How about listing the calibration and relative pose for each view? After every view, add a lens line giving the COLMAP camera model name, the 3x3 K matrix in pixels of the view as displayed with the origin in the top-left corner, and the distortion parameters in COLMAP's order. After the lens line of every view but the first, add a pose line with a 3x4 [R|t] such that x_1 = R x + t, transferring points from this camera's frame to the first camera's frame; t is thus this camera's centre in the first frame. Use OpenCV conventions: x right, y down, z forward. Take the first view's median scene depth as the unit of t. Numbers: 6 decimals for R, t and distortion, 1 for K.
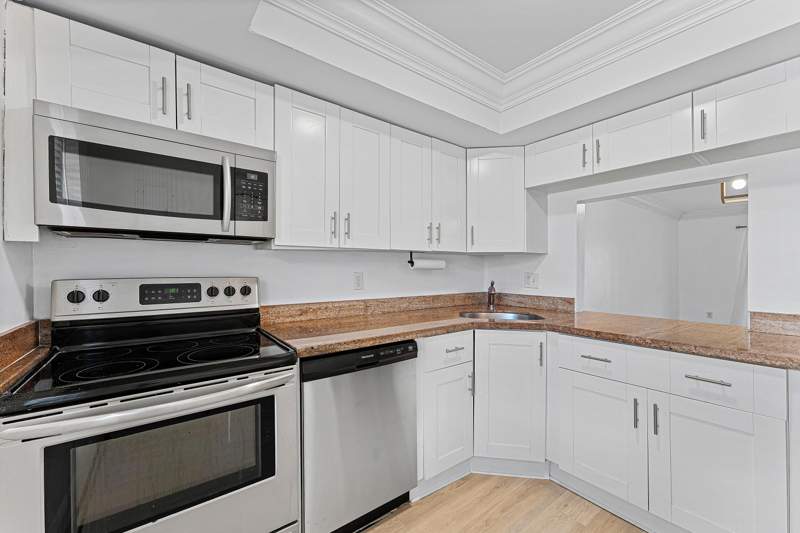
lens RADIAL K [[333.0, 0, 400.0], [0, 333.0, 266.5], [0, 0, 1]] dist [0.001967, 0.000134]
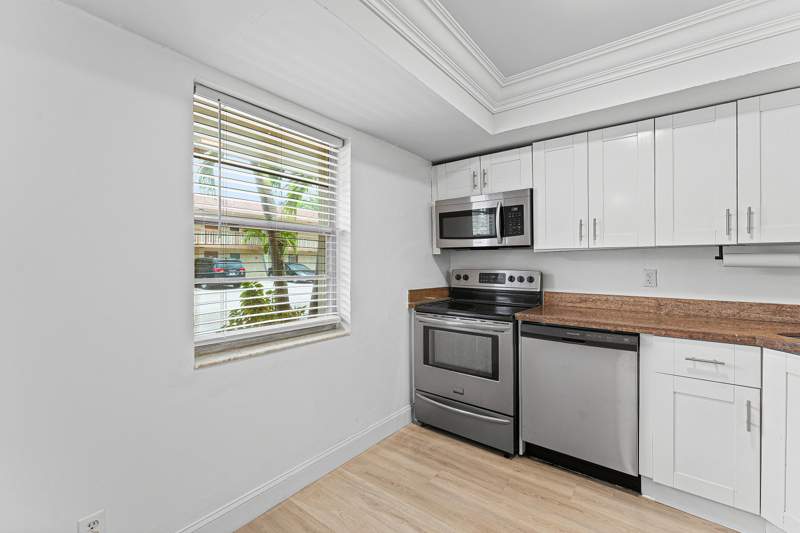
lens RADIAL K [[333.0, 0, 400.0], [0, 333.0, 266.5], [0, 0, 1]] dist [0.001967, 0.000134]
pose [[0.252229, 0.004369, -0.967658, 0.836558], [-0.001087, 0.999990, 0.004232, 0.006665], [0.967667, -0.000015, 0.252232, 0.031180]]
